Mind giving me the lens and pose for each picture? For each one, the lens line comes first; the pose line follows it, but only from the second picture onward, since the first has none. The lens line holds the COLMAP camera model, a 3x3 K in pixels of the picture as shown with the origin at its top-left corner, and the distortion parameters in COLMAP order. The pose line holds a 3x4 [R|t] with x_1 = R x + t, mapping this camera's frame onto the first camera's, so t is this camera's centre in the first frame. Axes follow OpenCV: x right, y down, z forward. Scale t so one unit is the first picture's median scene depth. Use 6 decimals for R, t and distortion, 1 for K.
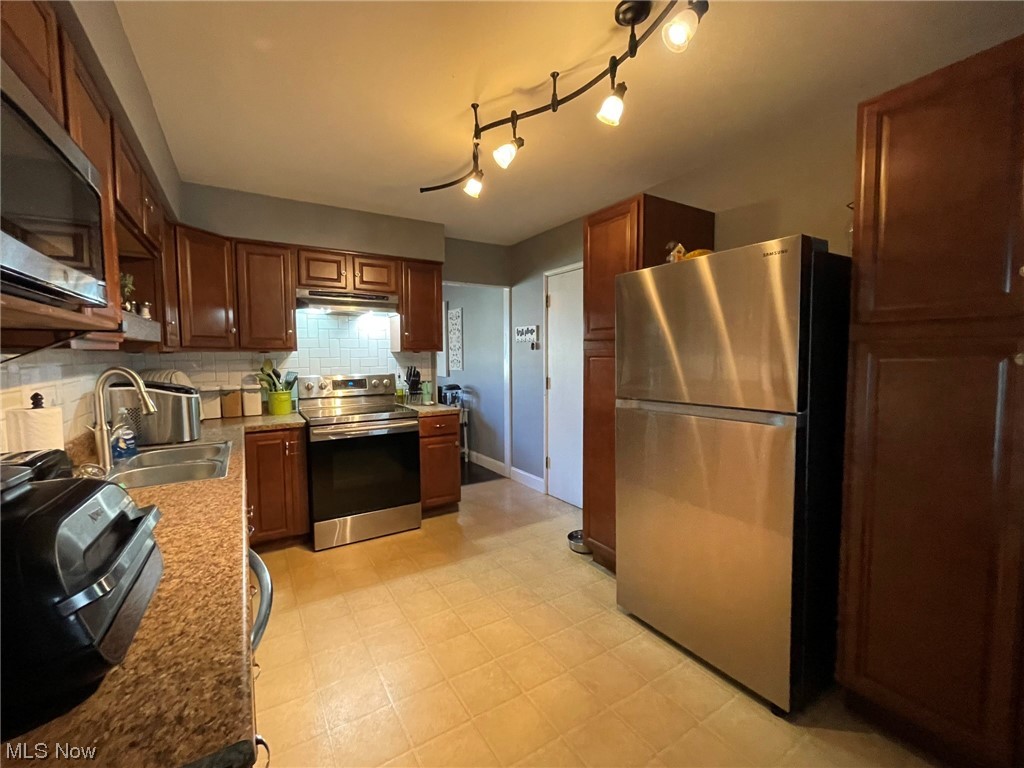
lens RADIAL K [[415.3, 0, 526.0], [0, 415.3, 380.3], [0, 0, 1]] dist [-0.002272, -0.000251]
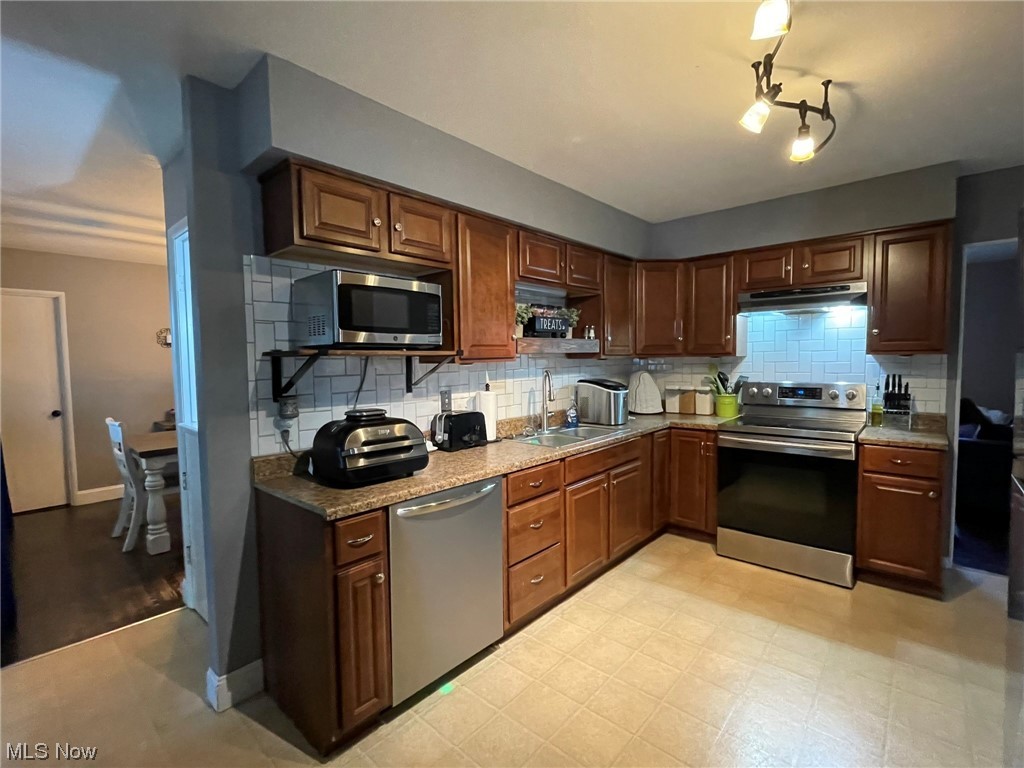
lens RADIAL K [[472.7, 0, 534.9], [0, 472.7, 380.2], [0, 0, 1]] dist [-0.034236, -0.000768]
pose [[0.284682, 0.045034, -0.957564, 0.448006], [-0.046983, 0.998351, 0.032985, -0.029121], [0.957470, 0.035599, 0.286328, 0.235196]]
